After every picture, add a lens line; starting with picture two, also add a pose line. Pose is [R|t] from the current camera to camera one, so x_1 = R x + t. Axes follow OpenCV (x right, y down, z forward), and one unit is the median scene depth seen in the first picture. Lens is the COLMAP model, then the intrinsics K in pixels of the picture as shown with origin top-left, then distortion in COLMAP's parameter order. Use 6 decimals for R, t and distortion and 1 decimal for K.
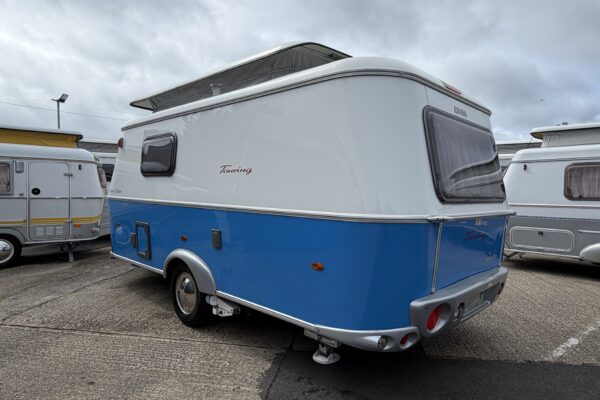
lens RADIAL K [[381.1, 0, 300.0], [0, 381.1, 200.0], [0, 0, 1]] dist [0.002525, 0.000426]
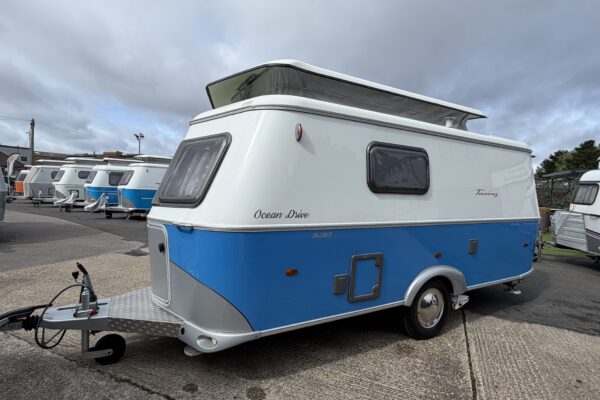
lens RADIAL K [[286.7, 0, 300.0], [0, 286.7, 200.0], [0, 0, 1]] dist [-0.000775, -0.008056]
pose [[0.313741, -0.019729, 0.949304, -1.257868], [0.022147, 0.999664, 0.013456, -0.075292], [-0.949250, 0.016803, 0.314072, 1.192557]]
